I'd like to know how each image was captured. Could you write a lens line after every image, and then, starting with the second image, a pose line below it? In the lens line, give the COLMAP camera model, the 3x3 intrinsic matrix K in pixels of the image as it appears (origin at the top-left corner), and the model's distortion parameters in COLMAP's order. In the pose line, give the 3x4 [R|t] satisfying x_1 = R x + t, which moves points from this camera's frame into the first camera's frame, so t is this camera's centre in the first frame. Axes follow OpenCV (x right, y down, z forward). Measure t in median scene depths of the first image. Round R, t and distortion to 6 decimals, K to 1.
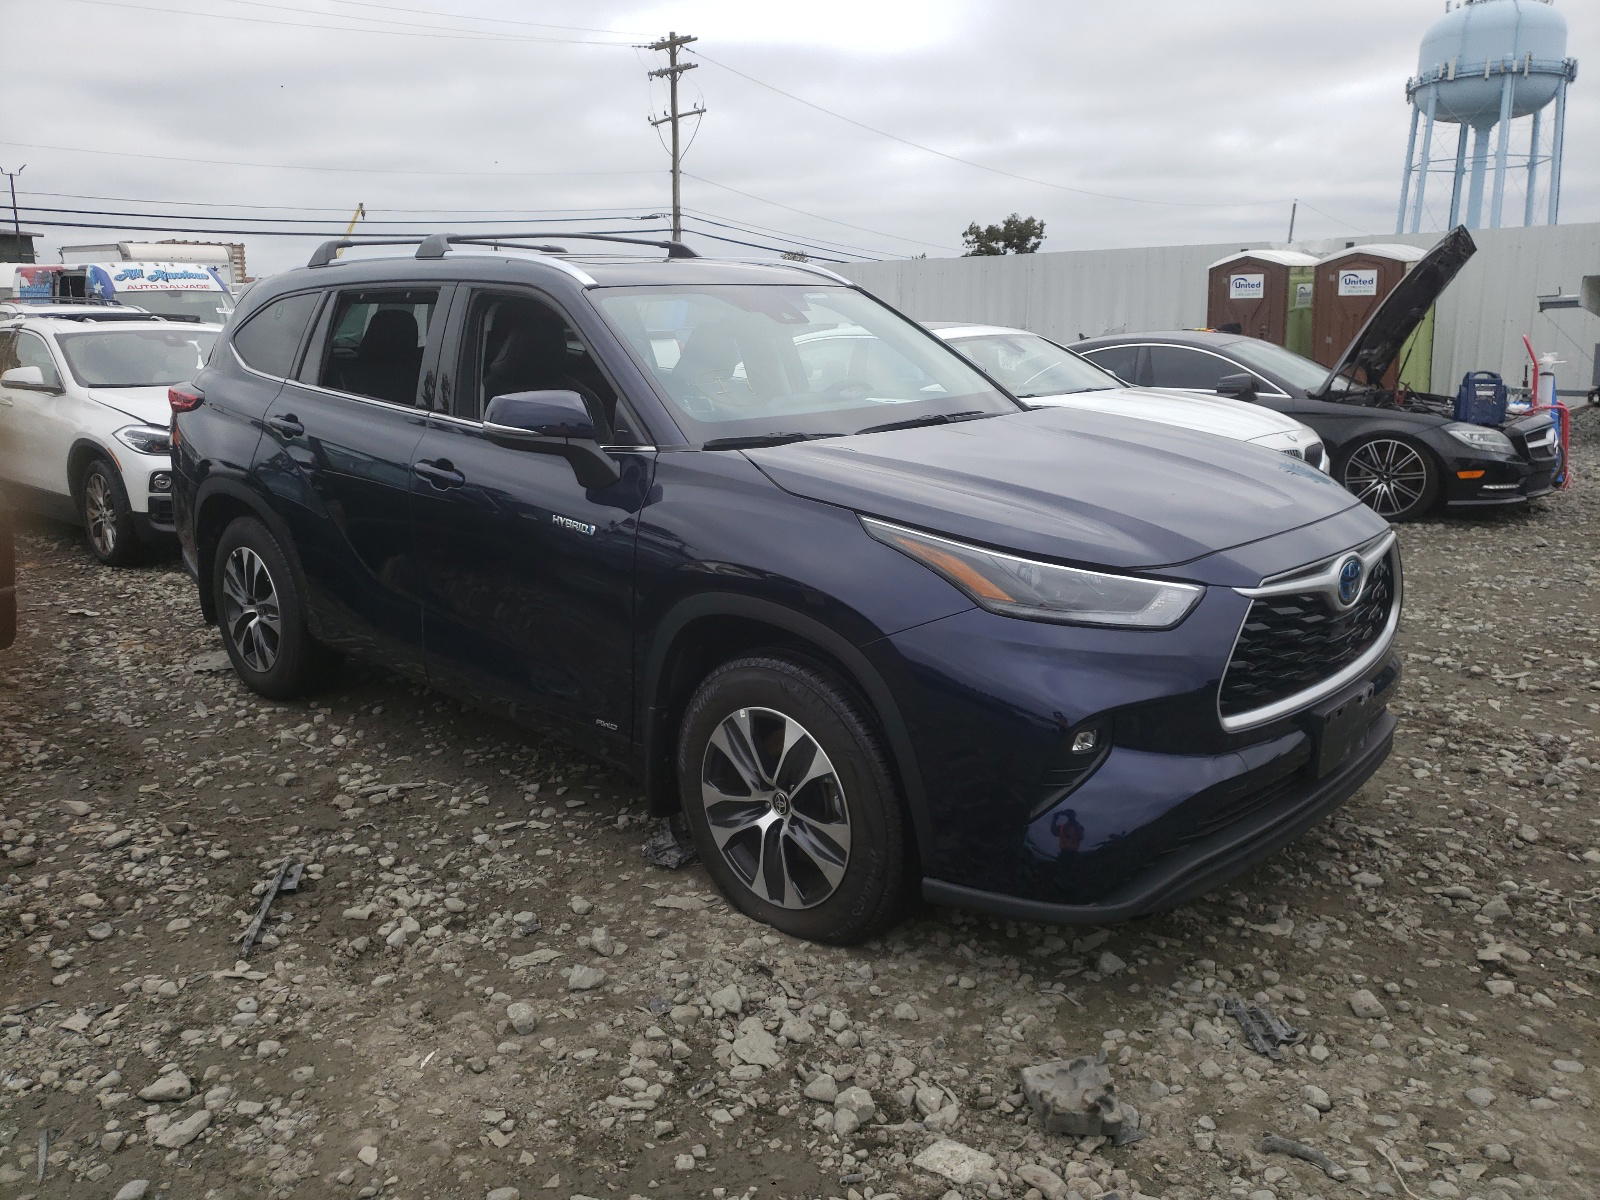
lens RADIAL K [[1076.3, 0, 800.0], [0, 1076.3, 600.0], [0, 0, 1]] dist [0.001714, 0.003316]
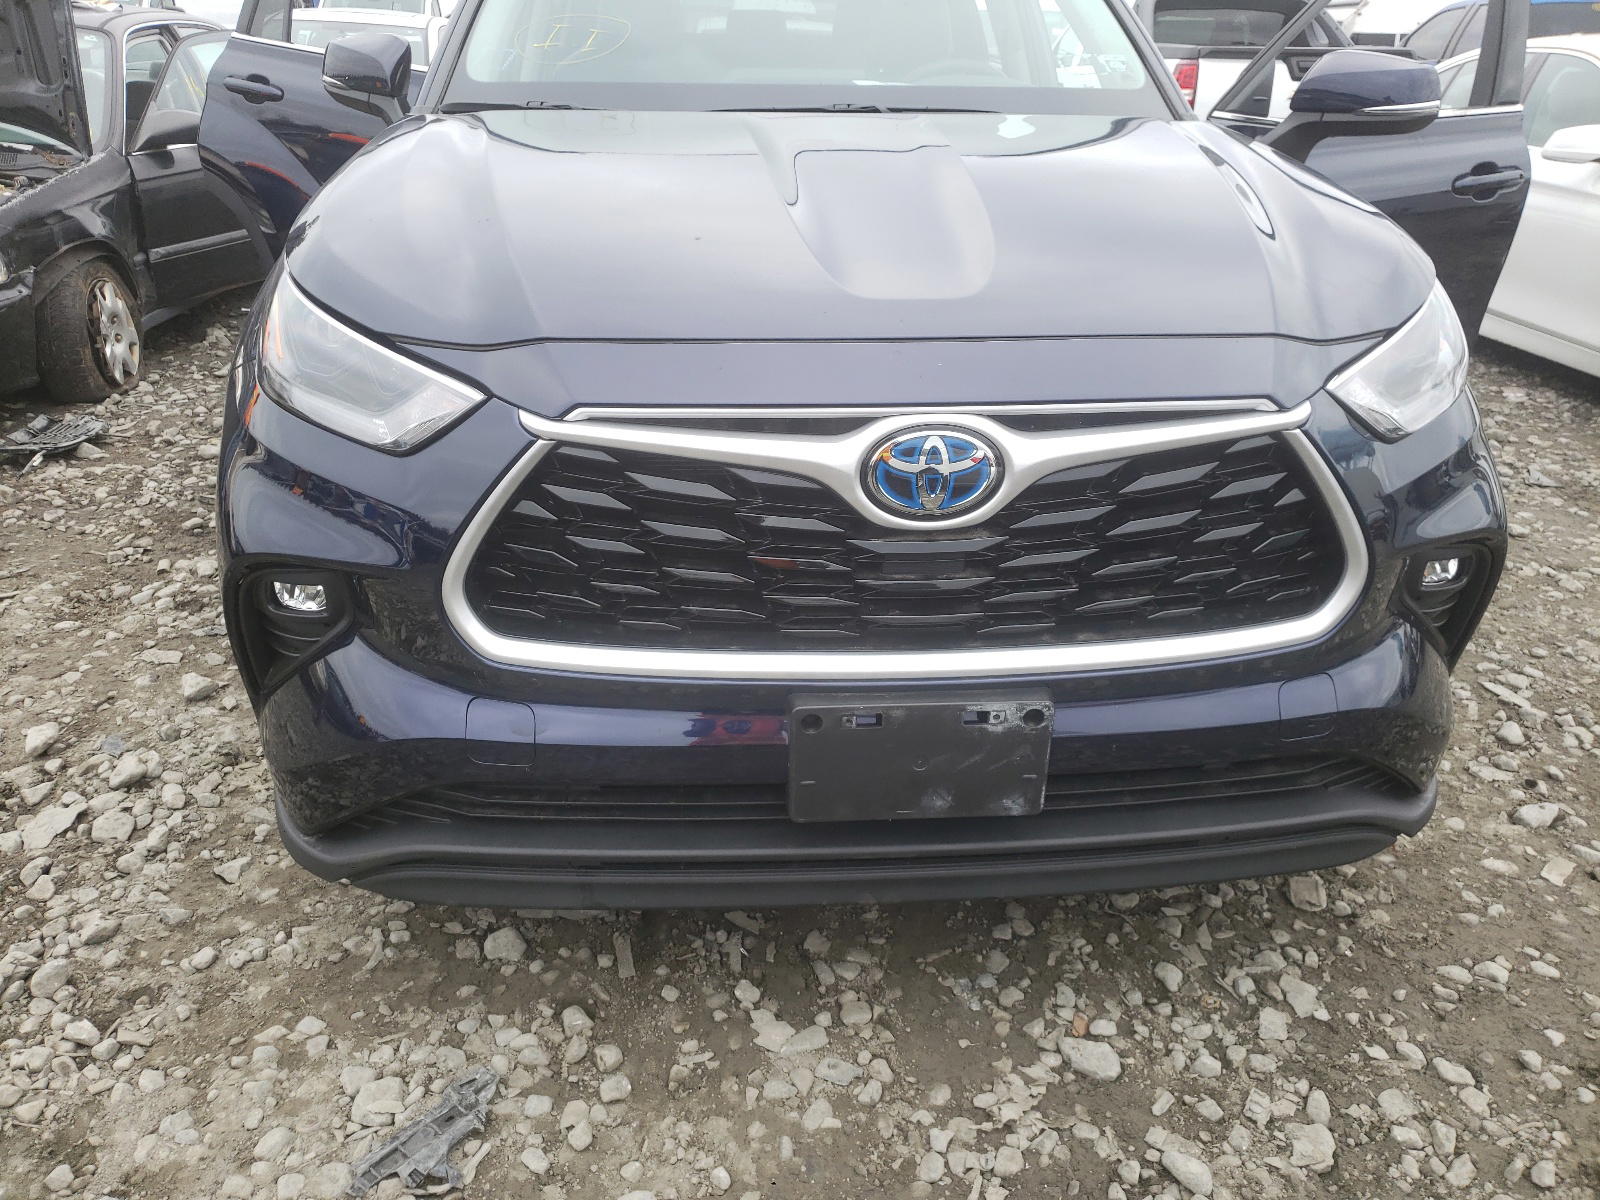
lens RADIAL K [[1076.3, 0, 800.0], [0, 1076.3, 600.0], [0, 0, 1]] dist [0.001714, 0.003316]
pose [[0.787241, 0.296144, -0.540880, 0.734945], [-0.187290, 0.950526, 0.247838, -0.069687], [0.587516, -0.093807, 0.803757, 0.589932]]
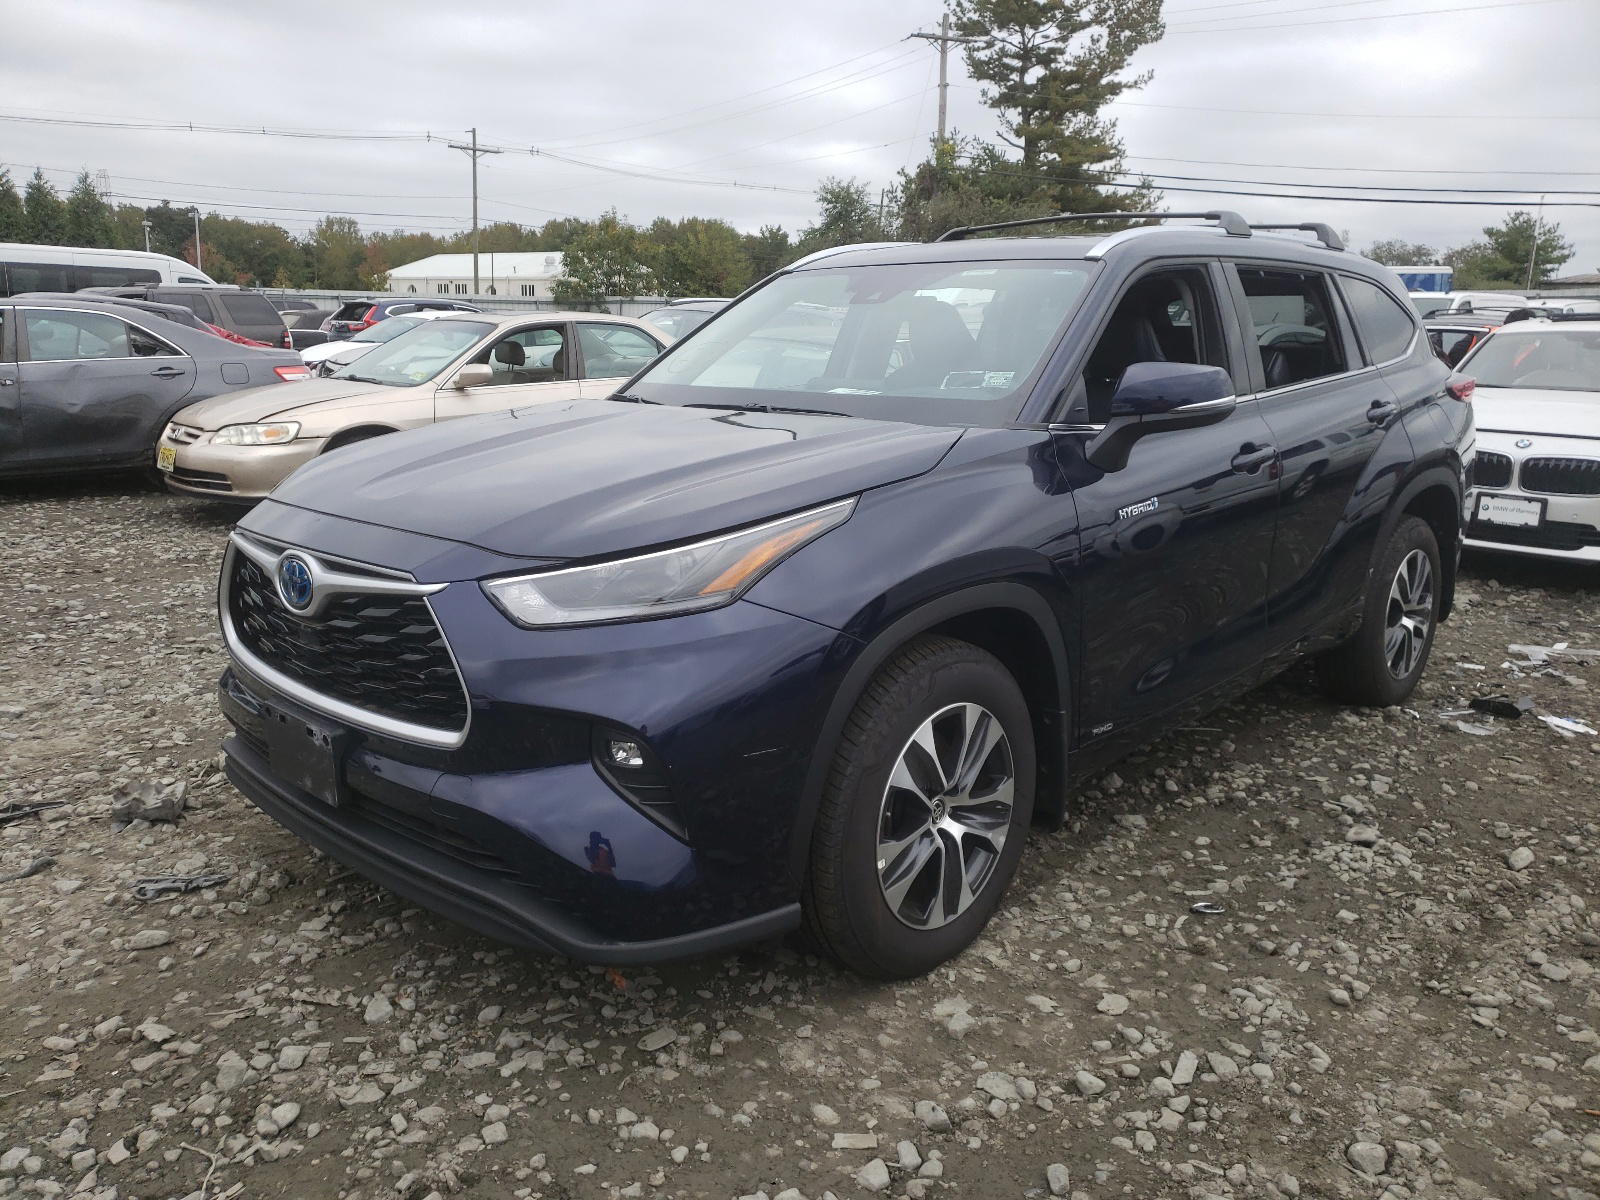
lens RADIAL K [[1076.3, 0, 800.0], [0, 1076.3, 600.0], [0, 0, 1]] dist [0.001714, 0.003316]
pose [[0.112602, 0.227531, -0.967238, 1.469657], [-0.249101, 0.948808, 0.194196, -0.298296], [0.961909, 0.219073, 0.163516, 1.293987]]
